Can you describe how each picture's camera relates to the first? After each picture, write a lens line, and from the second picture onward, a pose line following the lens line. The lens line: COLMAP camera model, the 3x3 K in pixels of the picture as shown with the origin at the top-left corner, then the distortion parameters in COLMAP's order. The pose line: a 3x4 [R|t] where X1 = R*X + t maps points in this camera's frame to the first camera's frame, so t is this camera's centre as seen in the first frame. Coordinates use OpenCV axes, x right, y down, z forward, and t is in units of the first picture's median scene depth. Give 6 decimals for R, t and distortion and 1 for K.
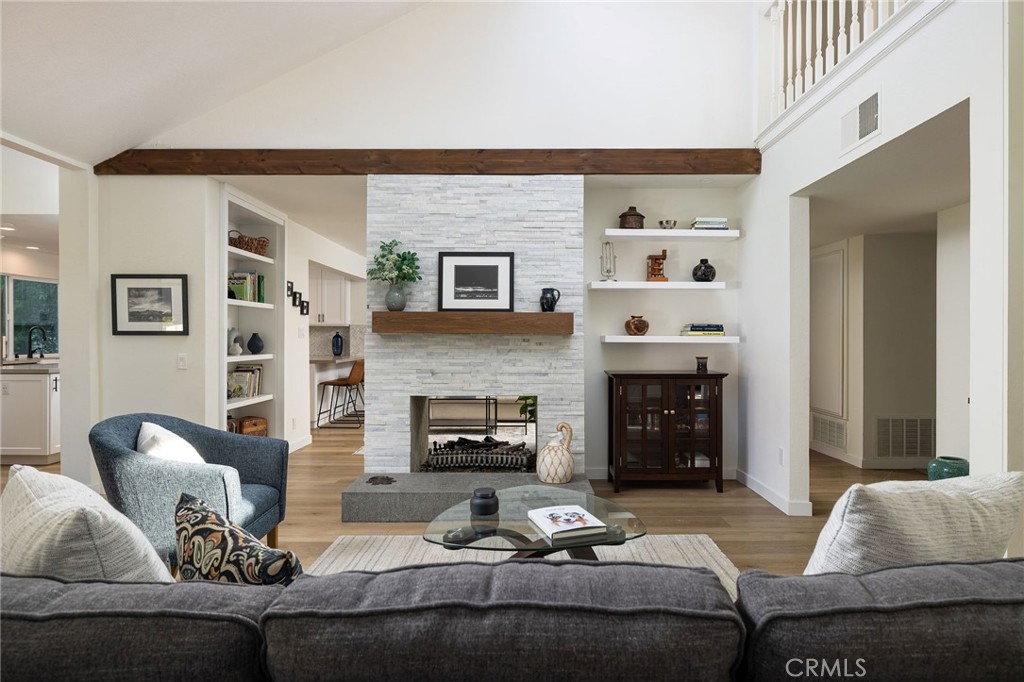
lens RADIAL K [[593.5, 0, 510.1], [0, 593.5, 337.5], [0, 0, 1]] dist [0.005465, 0.000891]
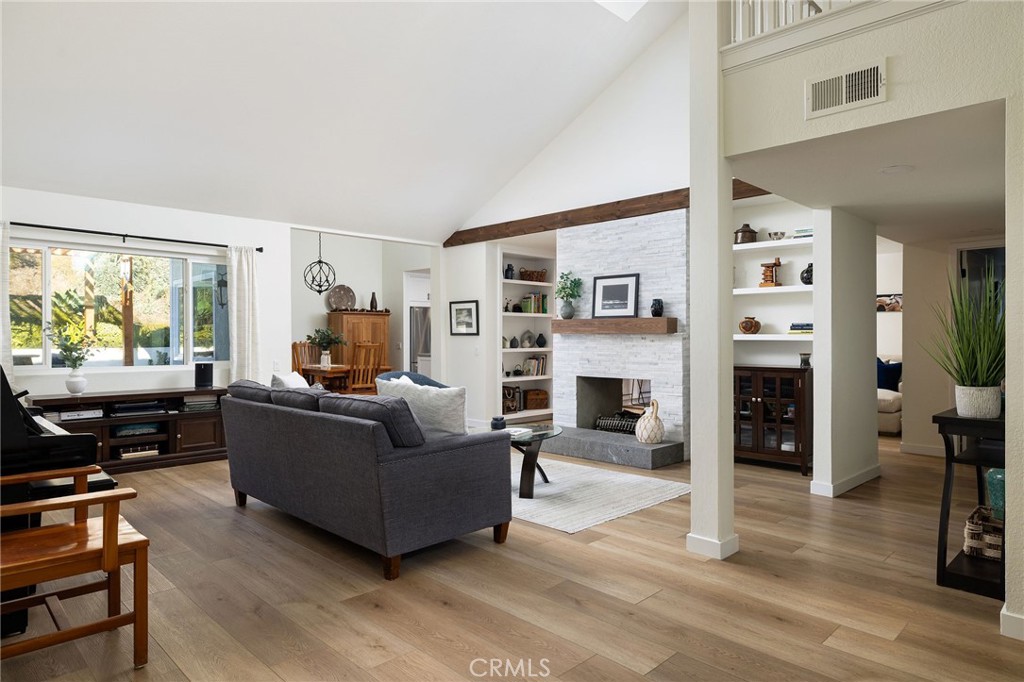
lens RADIAL K [[613.2, 0, 513.8], [0, 613.2, 340.3], [0, 0, 1]] dist [-0.002734, 0.000514]
pose [[0.715869, 0.002436, -0.698231, 0.778856], [0.002098, 0.999982, 0.005641, 0.000909], [0.698232, -0.005503, 0.715851, -0.201130]]
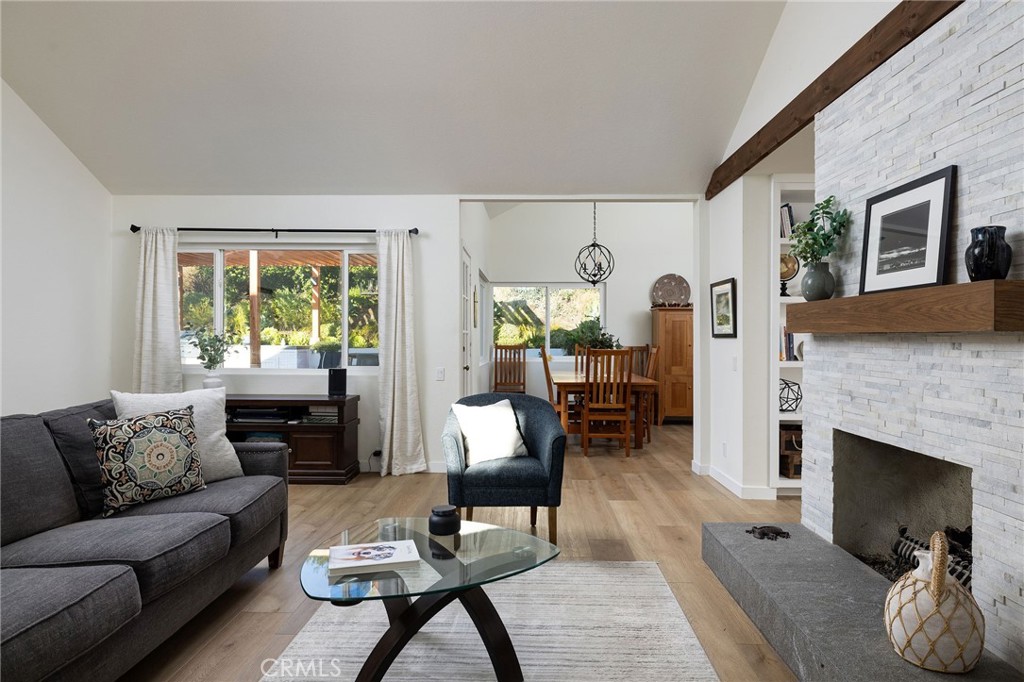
lens RADIAL K [[613.2, 0, 519.0], [0, 613.2, 339.7], [0, 0, 1]] dist [-0.002734, 0.000514]
pose [[-0.006028, 0.000951, -0.999981, 0.511581], [-0.003998, 0.999992, 0.000975, 0.000721], [0.999974, 0.004003, -0.006024, 0.645460]]
